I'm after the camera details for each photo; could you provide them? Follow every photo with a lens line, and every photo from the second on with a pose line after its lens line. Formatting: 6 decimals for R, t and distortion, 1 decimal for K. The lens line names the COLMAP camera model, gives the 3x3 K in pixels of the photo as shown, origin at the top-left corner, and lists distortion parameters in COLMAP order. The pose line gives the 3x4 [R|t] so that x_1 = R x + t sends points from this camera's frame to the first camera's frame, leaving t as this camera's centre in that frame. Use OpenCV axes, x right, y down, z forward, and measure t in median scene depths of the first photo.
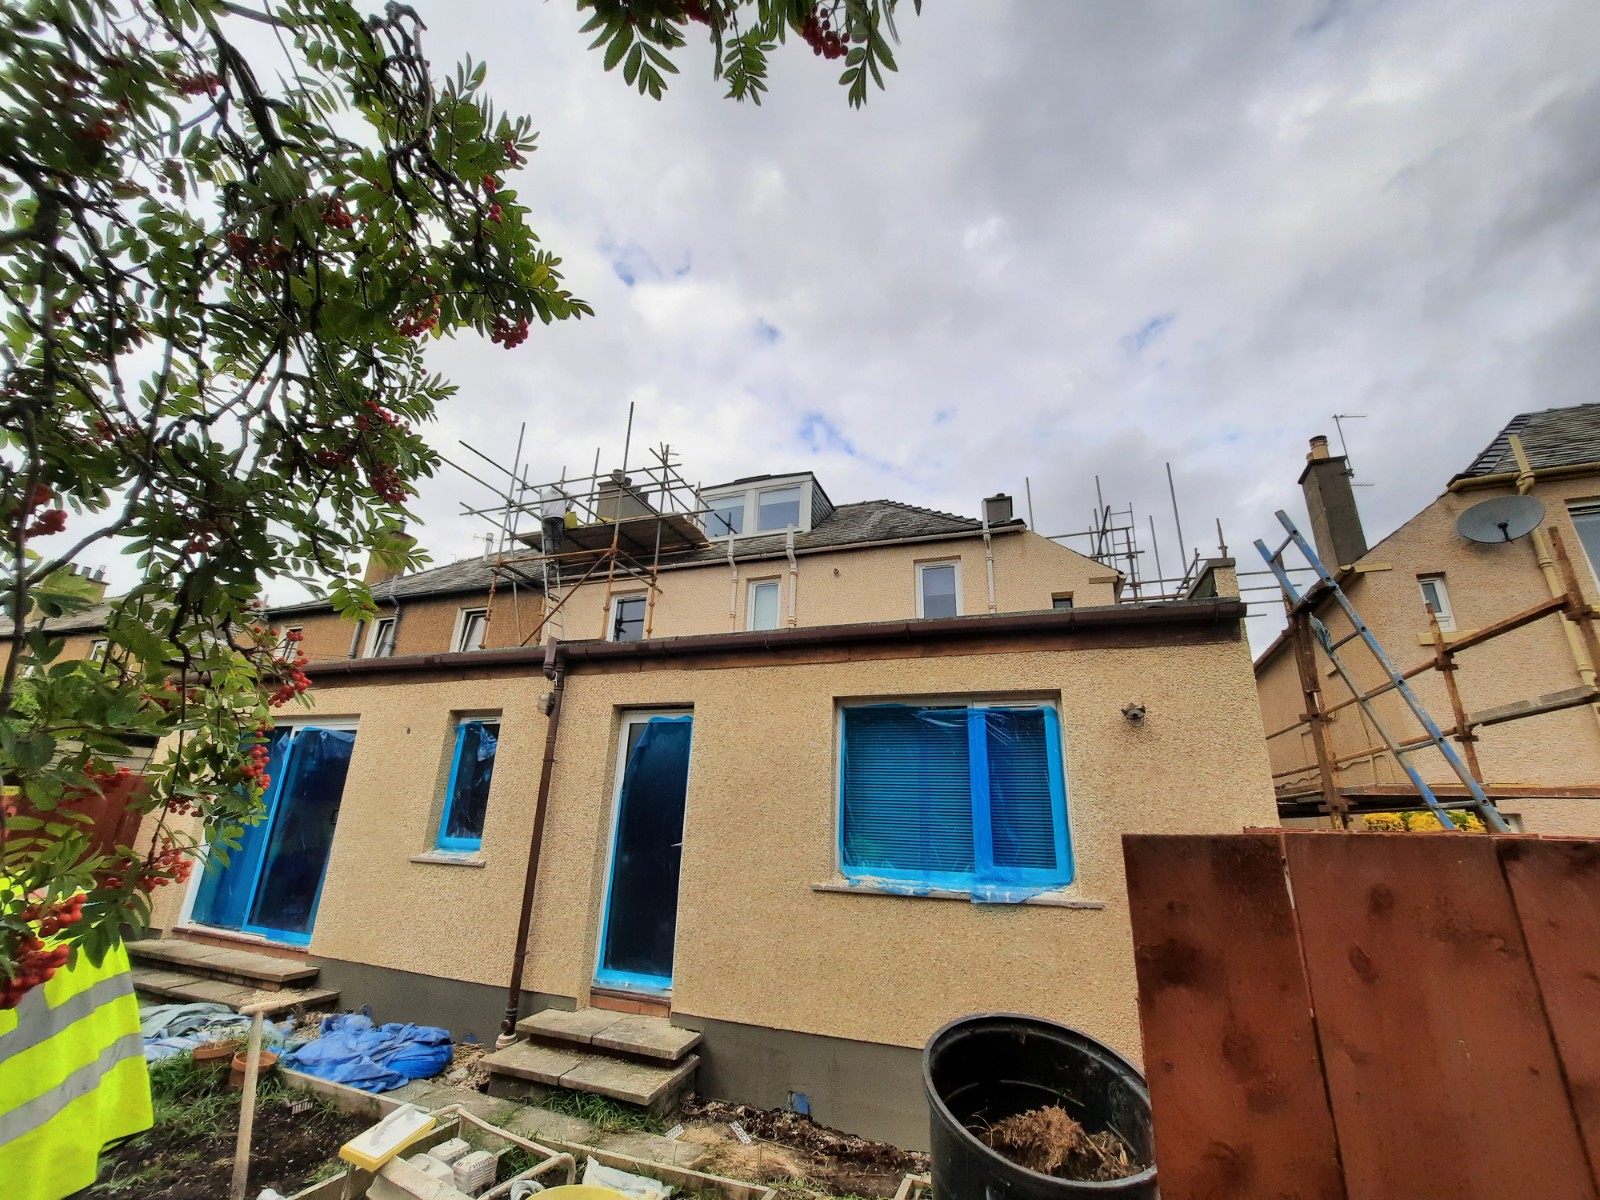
lens RADIAL K [[636.6, 0, 800.6], [0, 636.6, 613.4], [0, 0, 1]] dist [-0.014834, -0.000227]
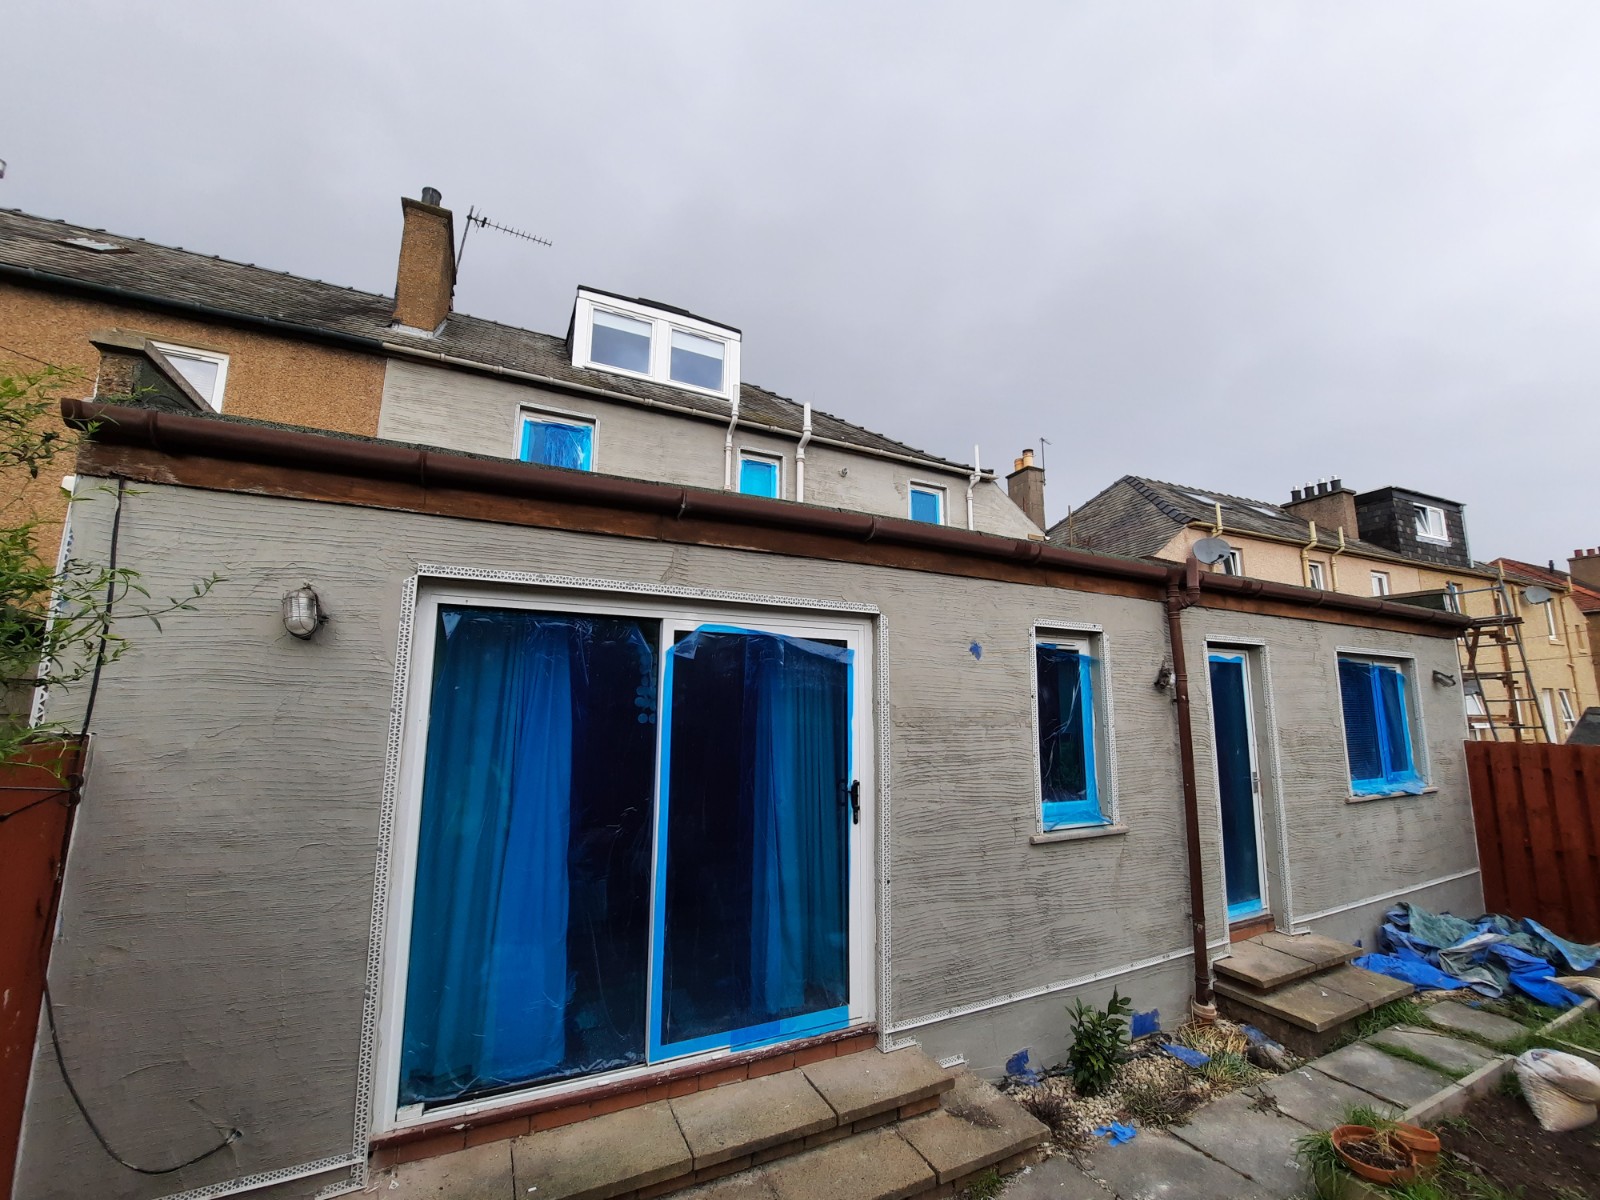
lens RADIAL K [[636.6, 0, 800.6], [0, 636.6, 613.4], [0, 0, 1]] dist [-0.014834, -0.000227]
pose [[0.695230, 0.082704, 0.714013, -0.590941], [-0.203160, 0.975464, 0.084828, 0.064826], [-0.689479, -0.204034, 0.694974, 0.339918]]
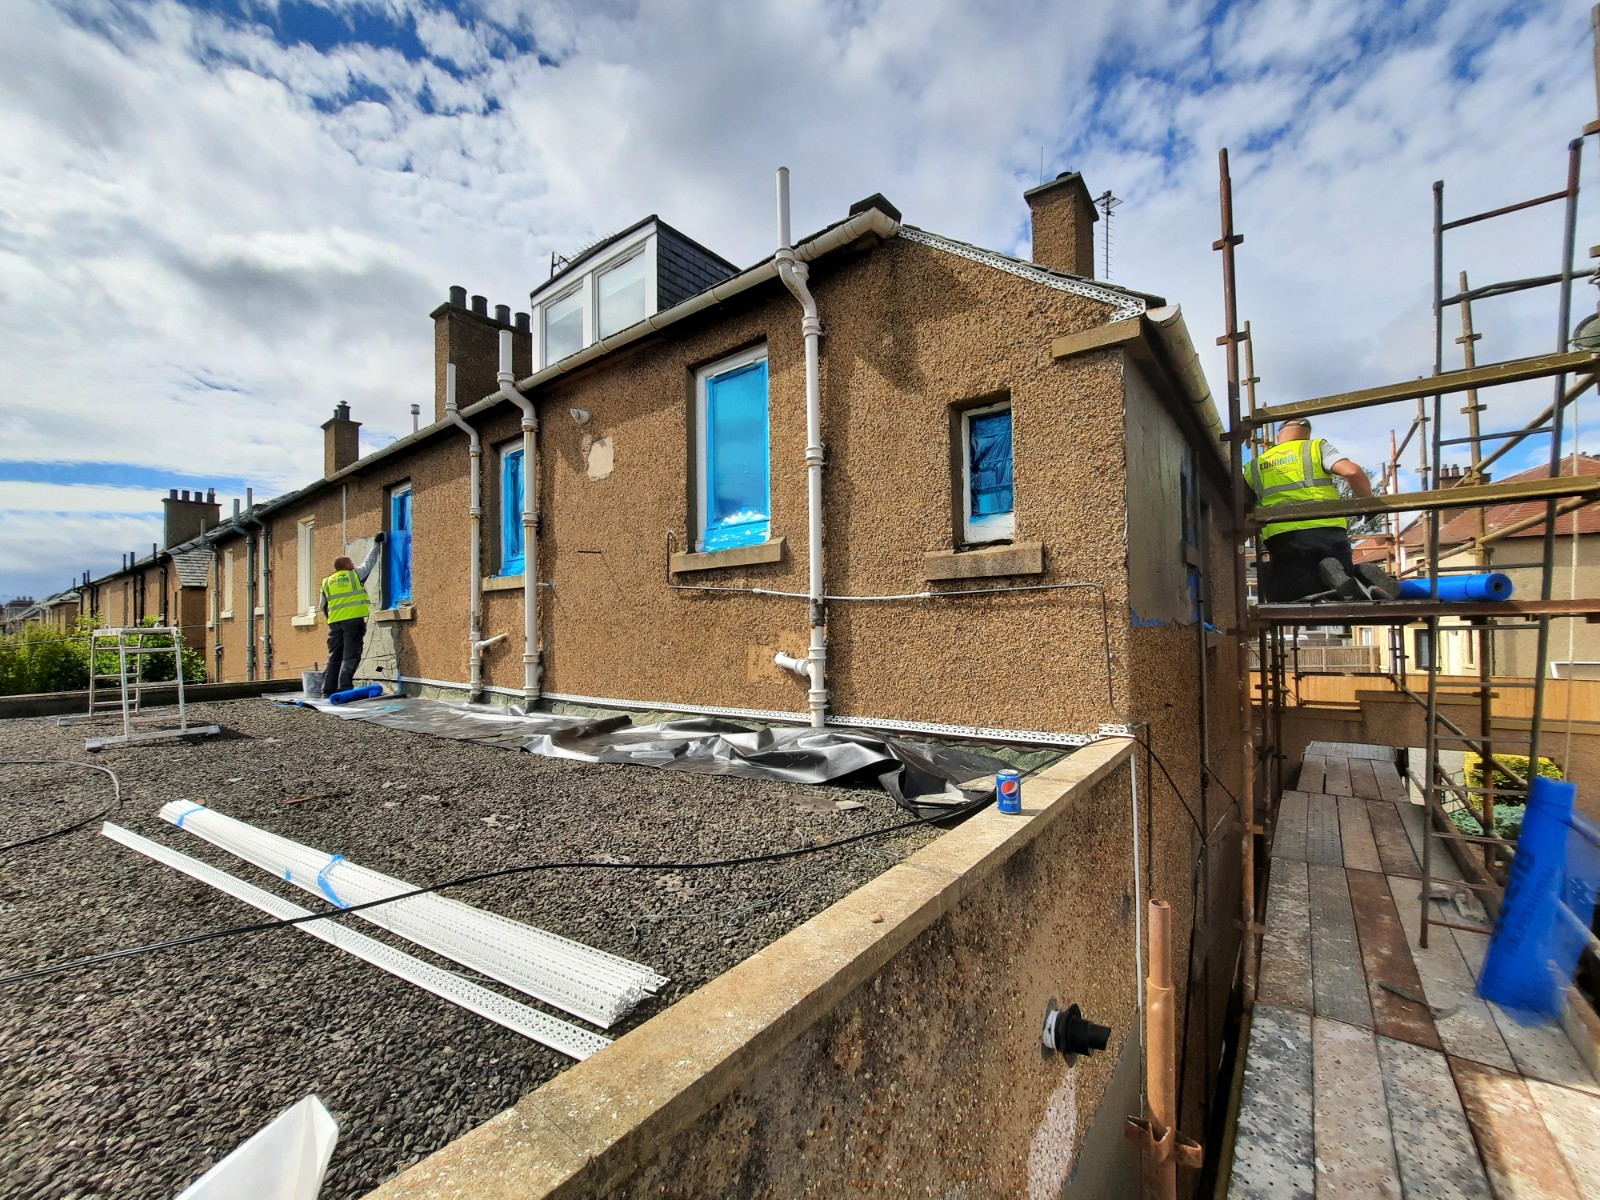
lens RADIAL K [[642.8, 0, 803.8], [0, 642.8, 613.3], [0, 0, 1]] dist [-0.009445, -0.000160]
pose [[0.947138, -0.055708, -0.315953, 0.354075], [0.142162, 0.955723, 0.257652, -0.020084], [0.287611, -0.288948, 0.913121, 0.514987]]
